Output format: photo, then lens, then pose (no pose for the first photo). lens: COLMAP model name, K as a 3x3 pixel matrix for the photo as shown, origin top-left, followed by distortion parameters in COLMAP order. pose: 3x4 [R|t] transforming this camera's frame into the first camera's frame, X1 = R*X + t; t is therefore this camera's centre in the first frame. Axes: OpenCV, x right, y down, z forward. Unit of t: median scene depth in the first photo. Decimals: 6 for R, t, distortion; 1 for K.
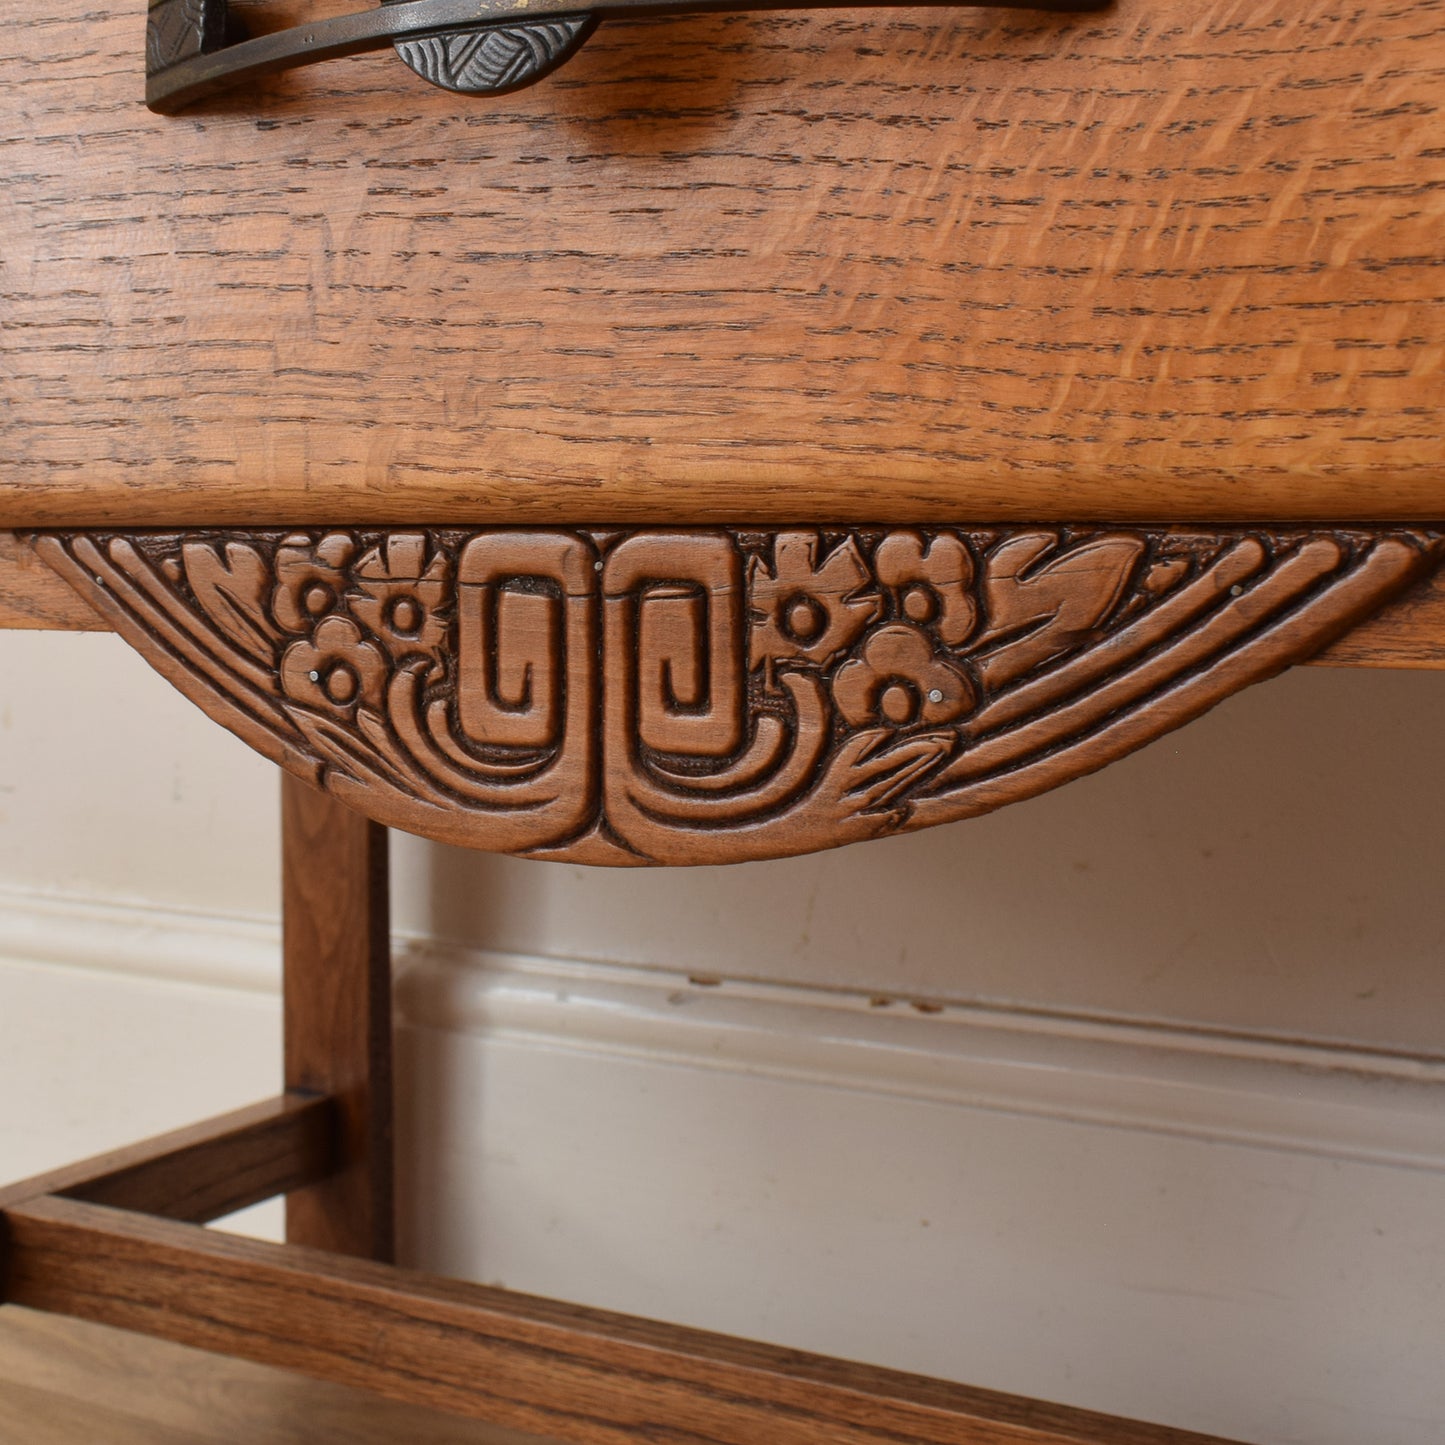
lens RADIAL K [[2198.2, 0, 570.9], [0, 2198.2, 684.3], [0, 0, 1]] dist [-0.018331, -0.037869]
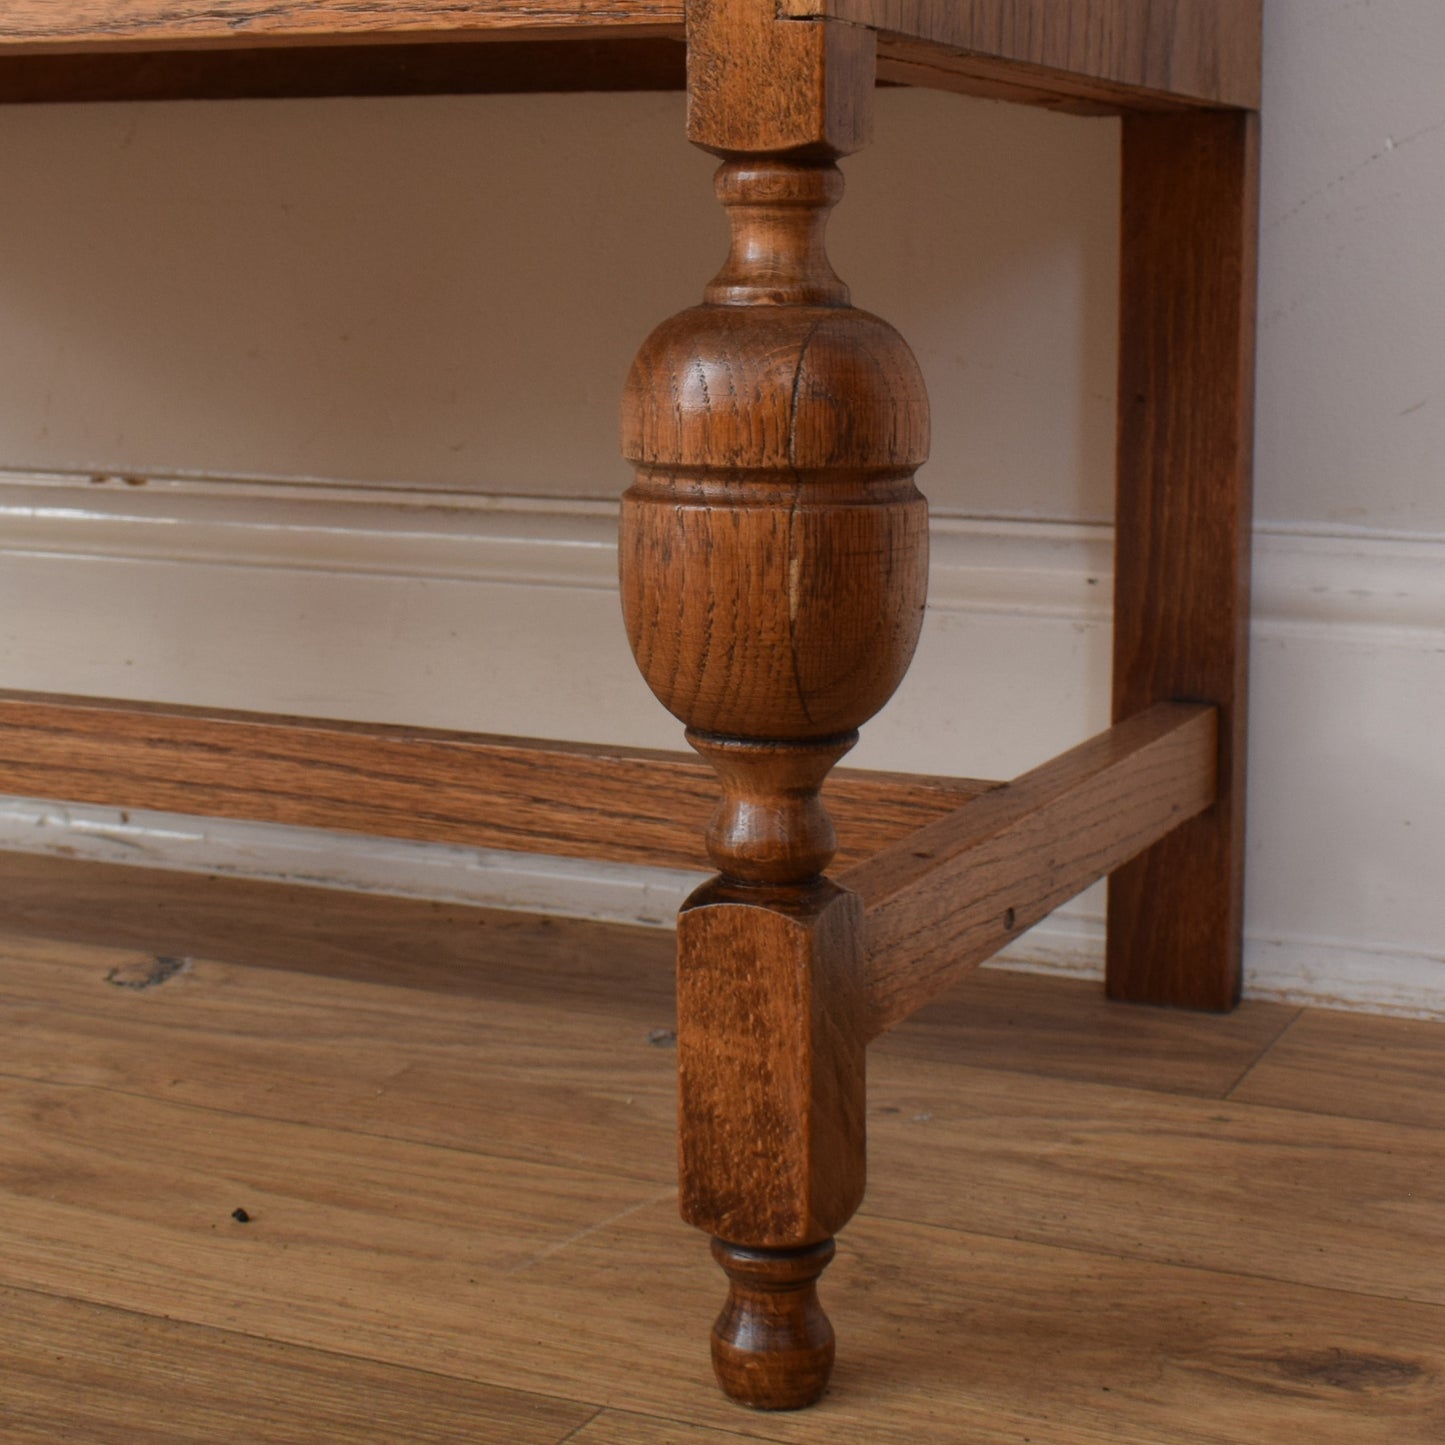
lens RADIAL K [[2722.9, 0, 723.4], [0, 2722.9, 550.3], [0, 0, 1]] dist [0.006061, -0.106949]
pose [[0.991510, -0.010111, 0.129640, 0.597029], [0.002916, 0.998451, 0.055569, 0.219767], [-0.130001, -0.054720, 0.990003, -0.985719]]
